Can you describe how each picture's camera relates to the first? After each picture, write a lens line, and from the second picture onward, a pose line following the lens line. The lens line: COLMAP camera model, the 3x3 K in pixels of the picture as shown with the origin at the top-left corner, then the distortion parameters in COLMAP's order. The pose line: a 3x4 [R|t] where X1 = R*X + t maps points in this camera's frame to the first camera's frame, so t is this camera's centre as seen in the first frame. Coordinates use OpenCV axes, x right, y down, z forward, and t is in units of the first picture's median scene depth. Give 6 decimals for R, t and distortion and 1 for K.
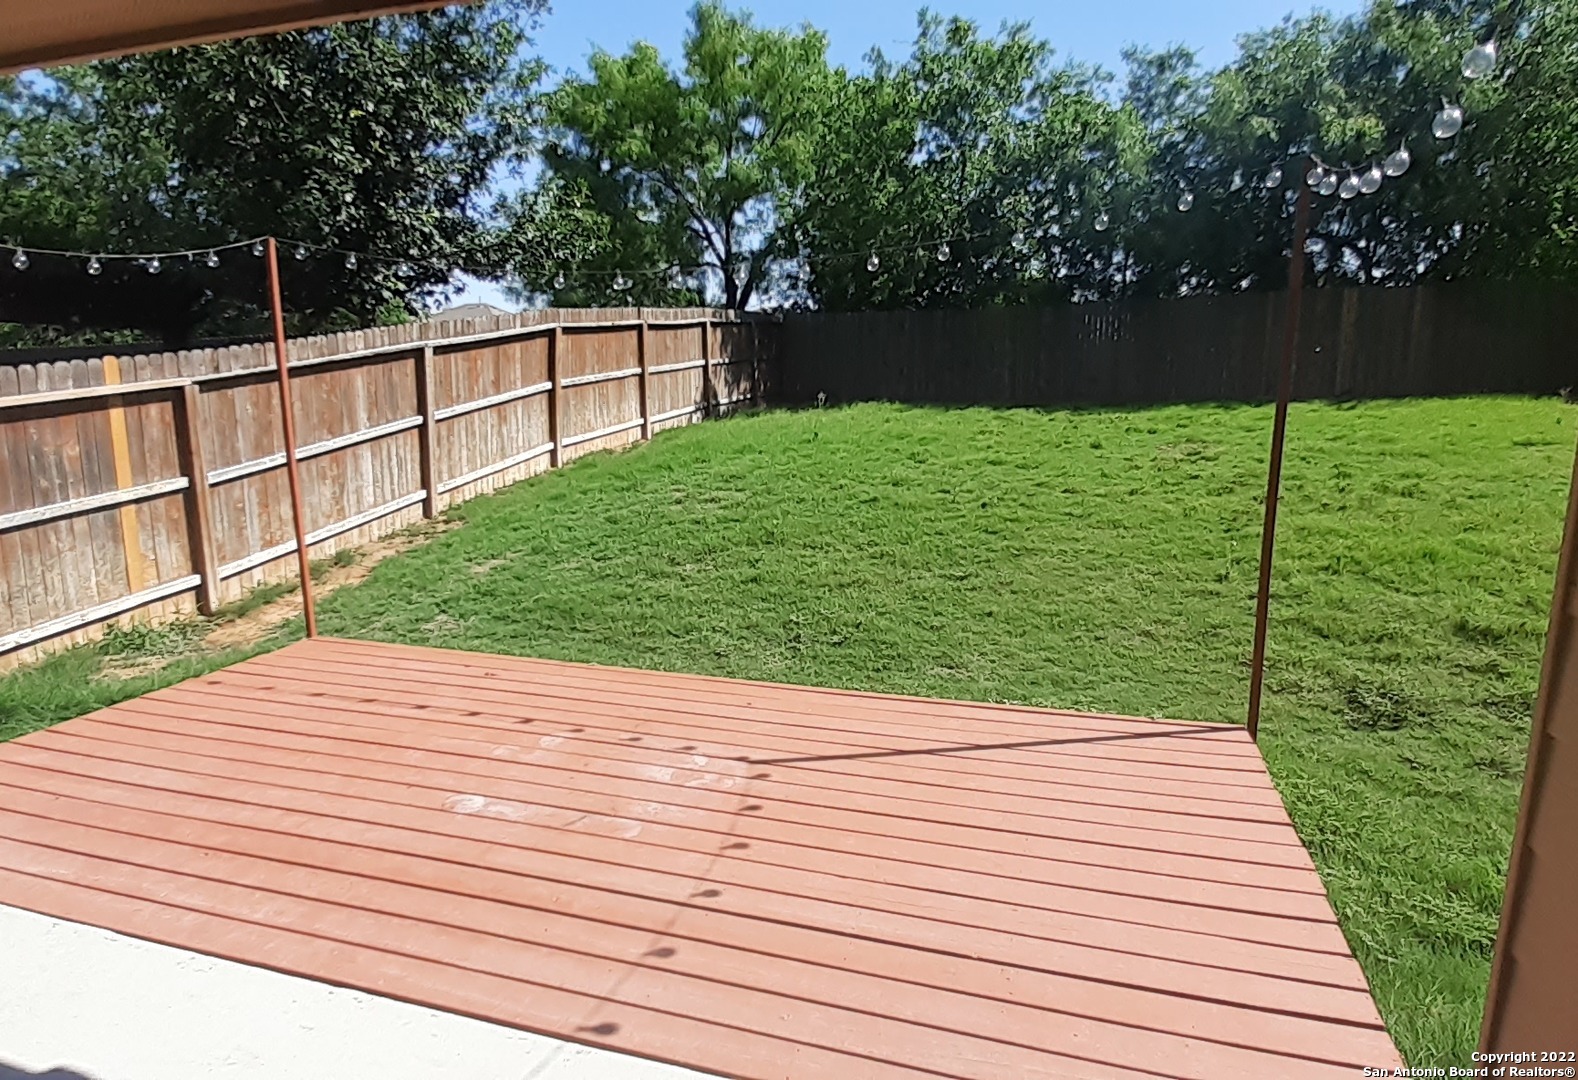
lens RADIAL K [[871.8, 0, 789.0], [0, 871.8, 540.5], [0, 0, 1]] dist [0.005538, -0.000347]
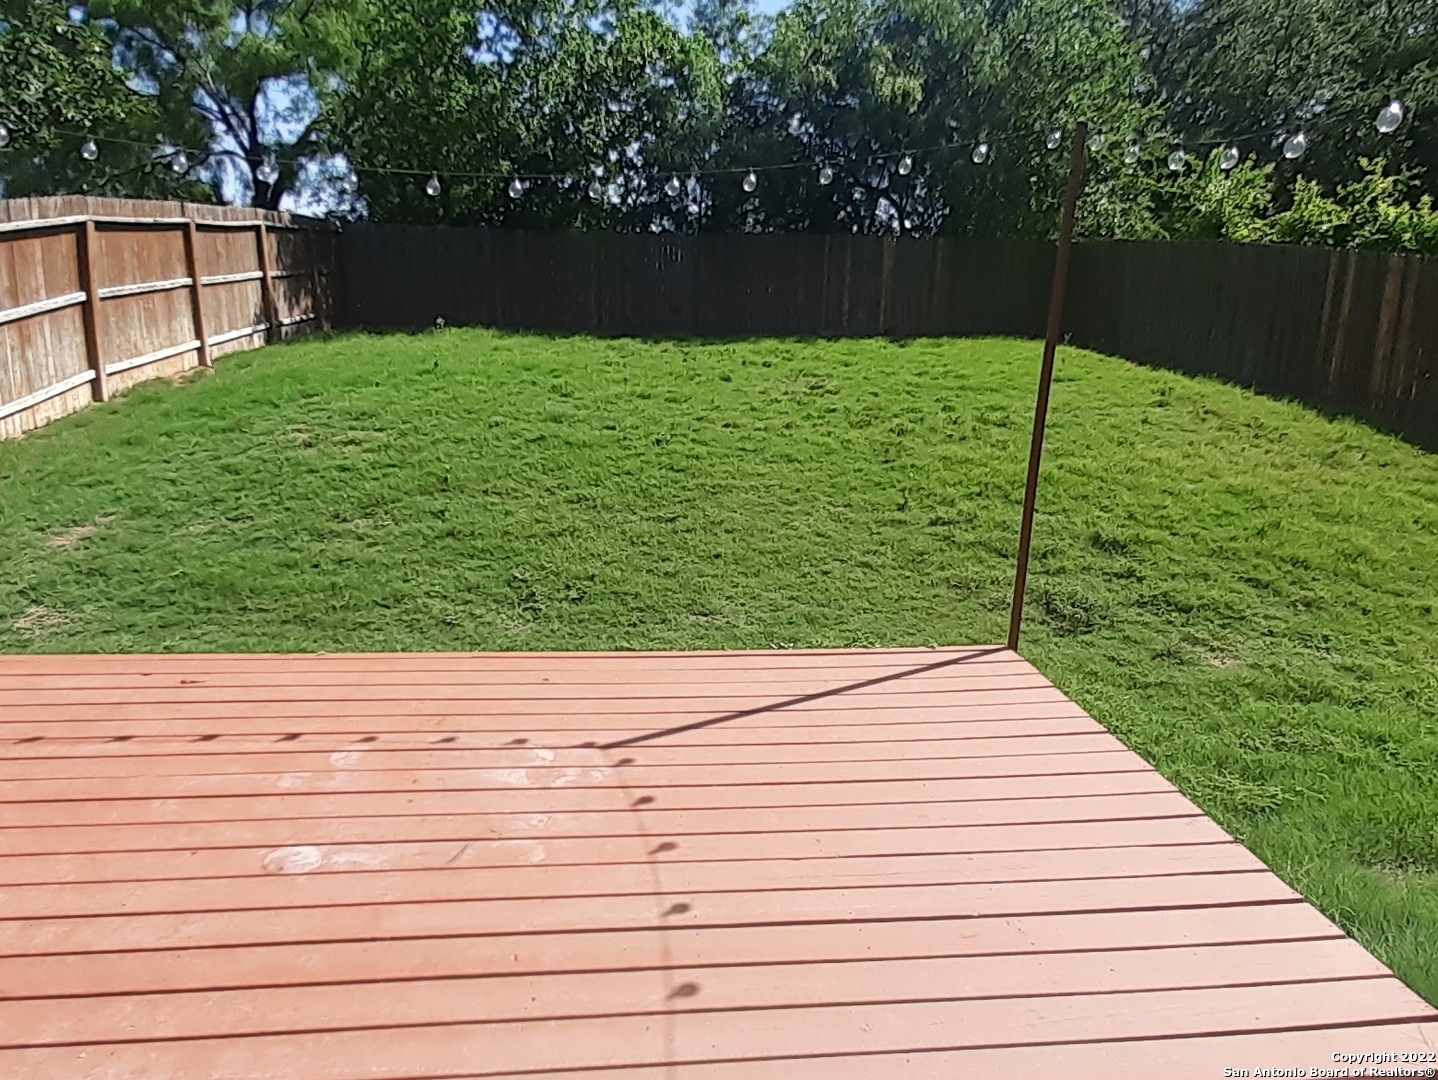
lens RADIAL K [[889.2, 0, 719.6], [0, 889.2, 542.8], [0, 0, 1]] dist [0.006397, -0.005694]
pose [[0.923071, -0.063595, 0.379337, -0.115992], [0.033447, 0.995772, 0.085551, -0.012742], [-0.383174, -0.066282, 0.921295, 0.055427]]
